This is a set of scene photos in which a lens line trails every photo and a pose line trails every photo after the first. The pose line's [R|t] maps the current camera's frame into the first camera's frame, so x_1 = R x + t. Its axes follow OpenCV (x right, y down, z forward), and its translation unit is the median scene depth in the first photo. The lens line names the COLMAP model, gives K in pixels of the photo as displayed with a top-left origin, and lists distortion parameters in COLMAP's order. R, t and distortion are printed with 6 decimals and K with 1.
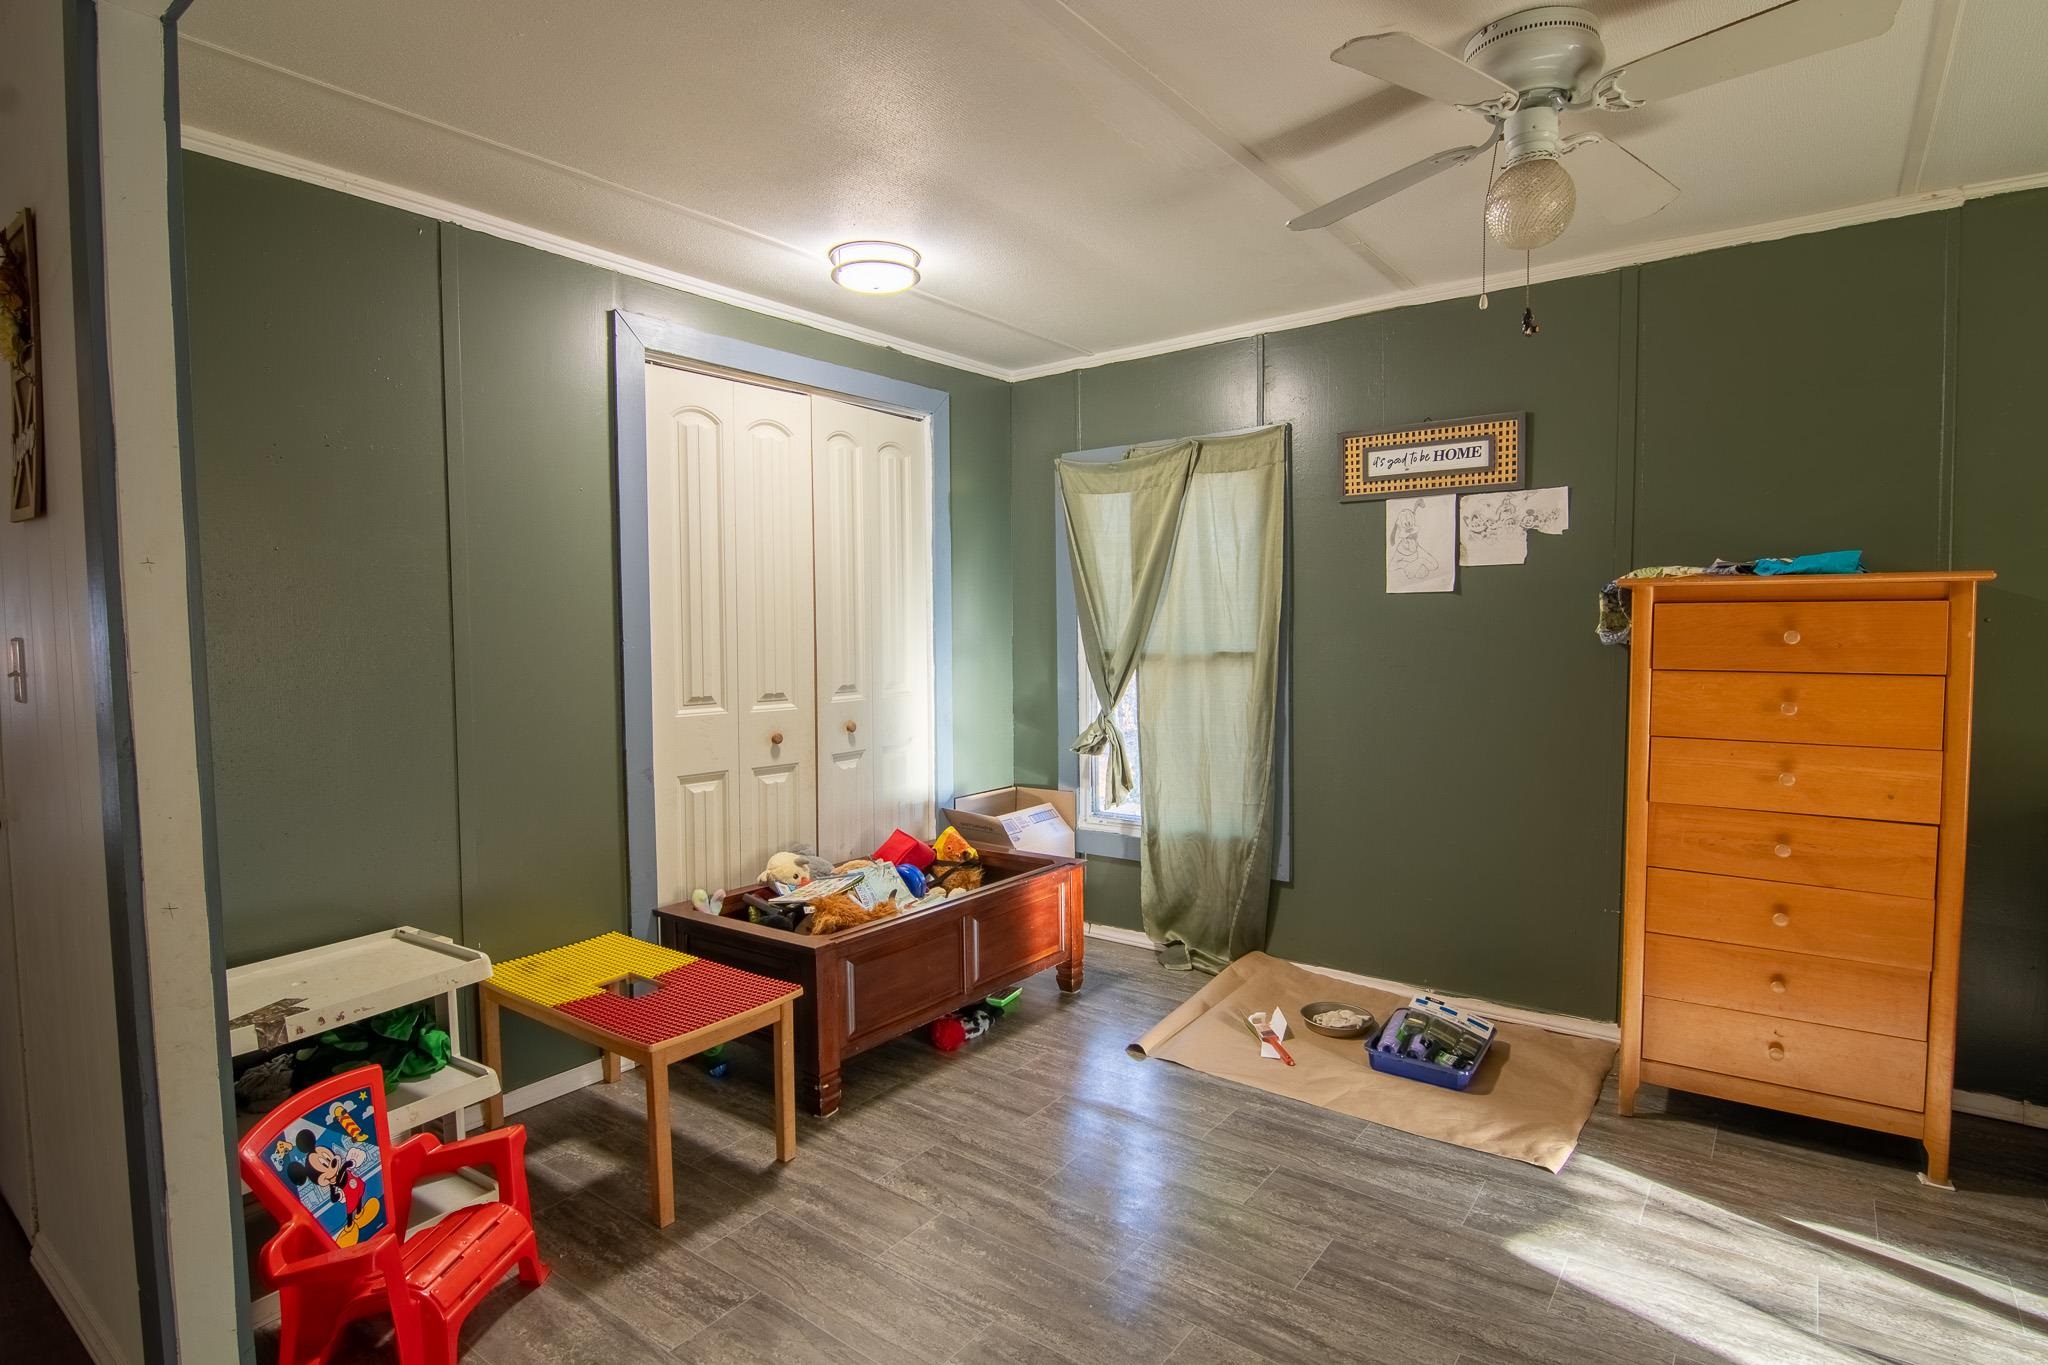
lens RADIAL K [[1050.6, 0, 1027.4], [0, 1050.6, 673.9], [0, 0, 1]] dist [0.004946, -0.016938]
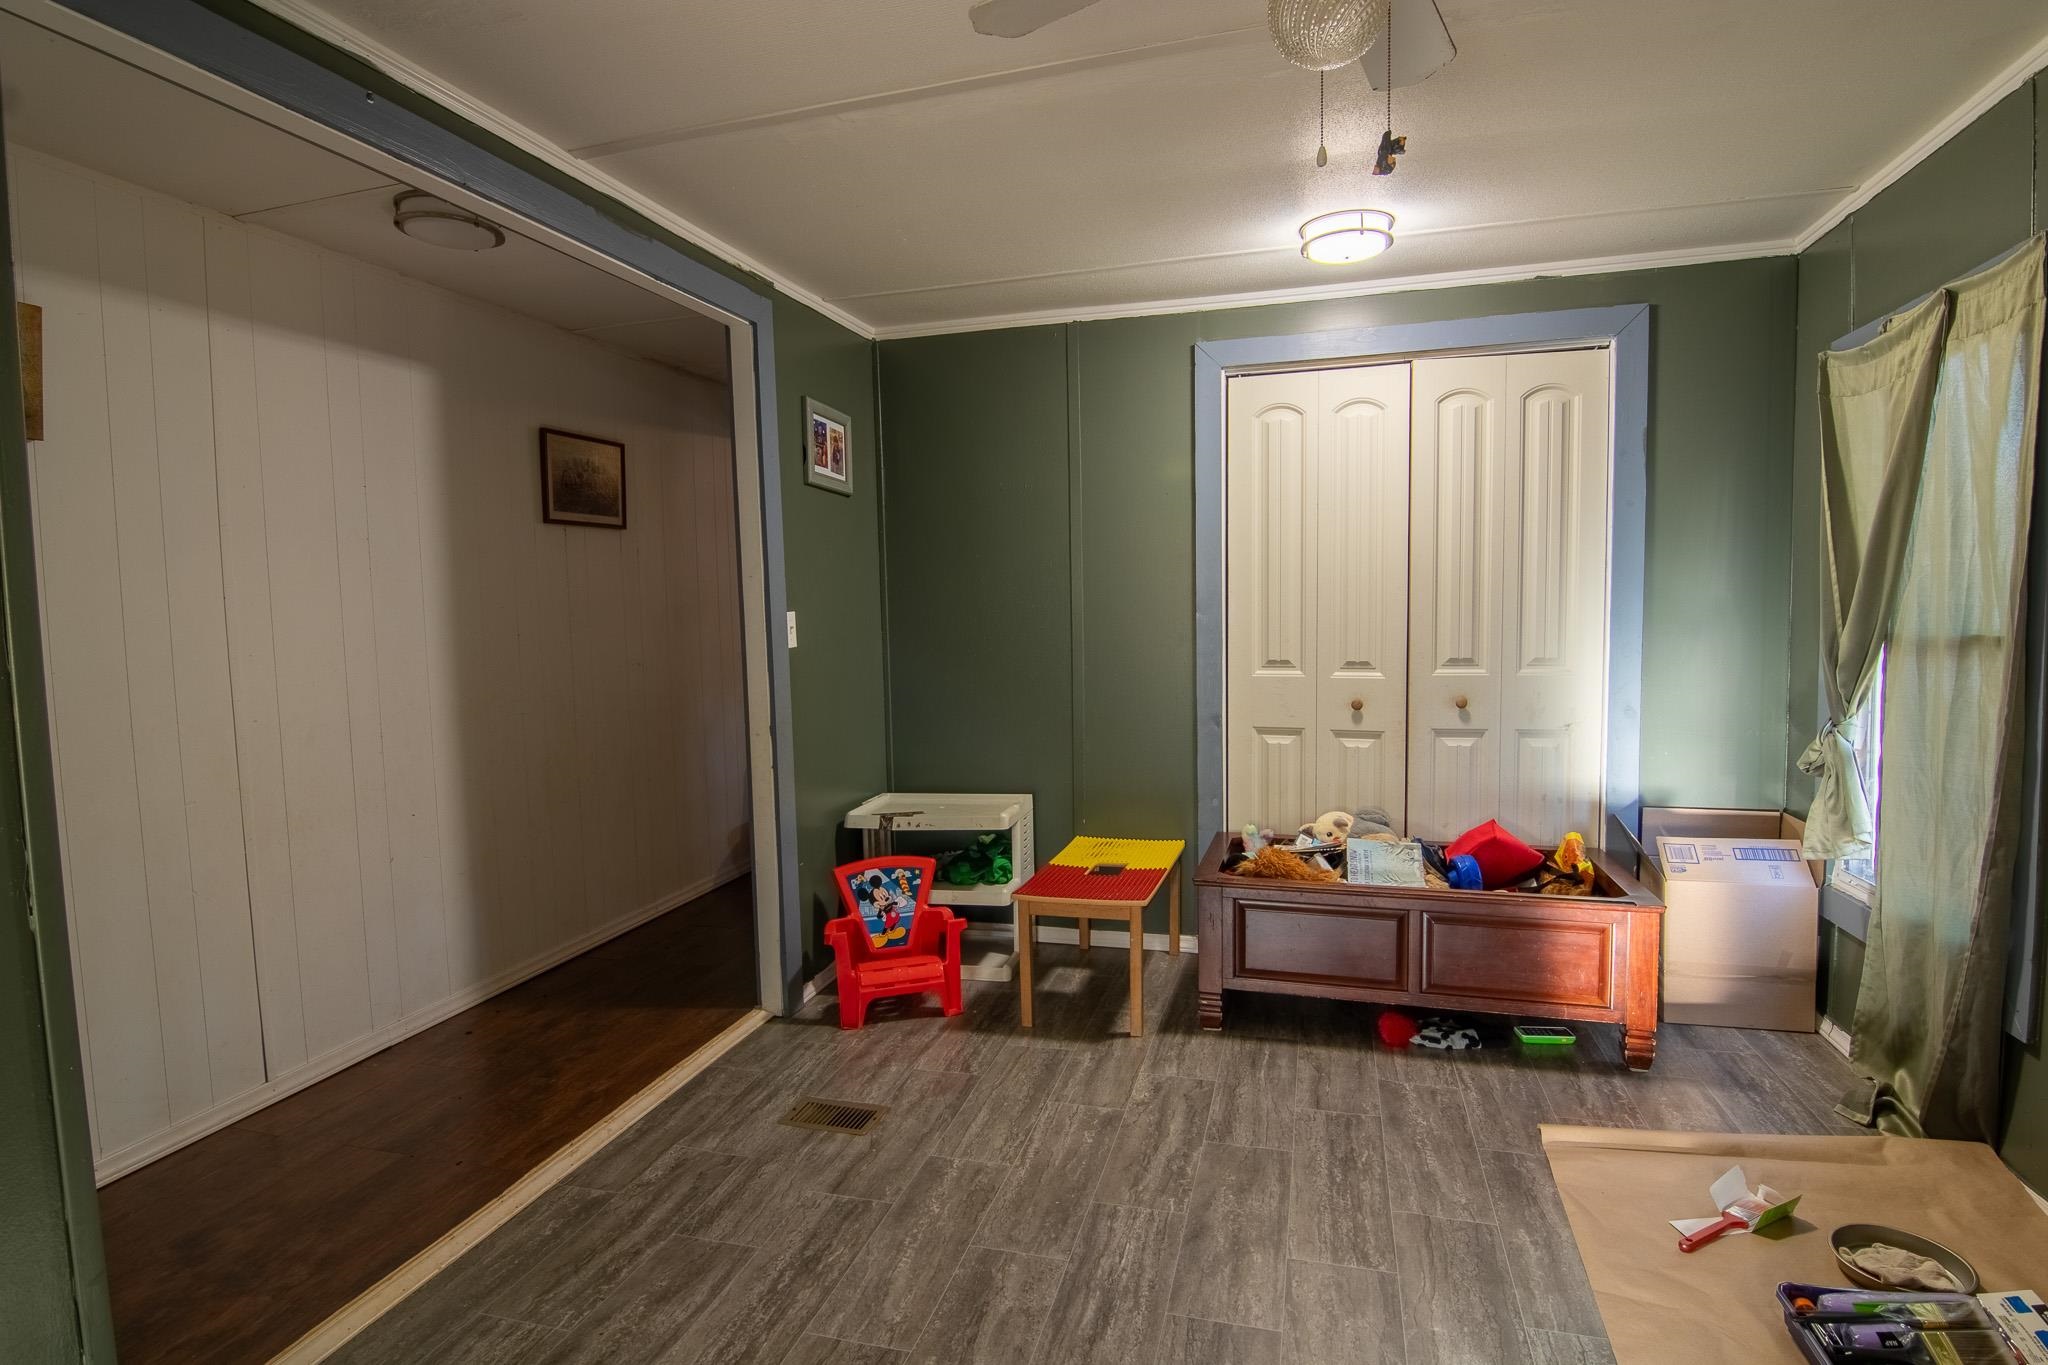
lens RADIAL K [[1050.6, 0, 1027.4], [0, 1050.6, 673.9], [0, 0, 1]] dist [0.004946, -0.016938]
pose [[0.356256, 0.063801, -0.932208, 0.656898], [-0.029780, 0.997935, 0.056919, -0.020029], [0.933914, 0.007483, 0.357420, 0.342107]]
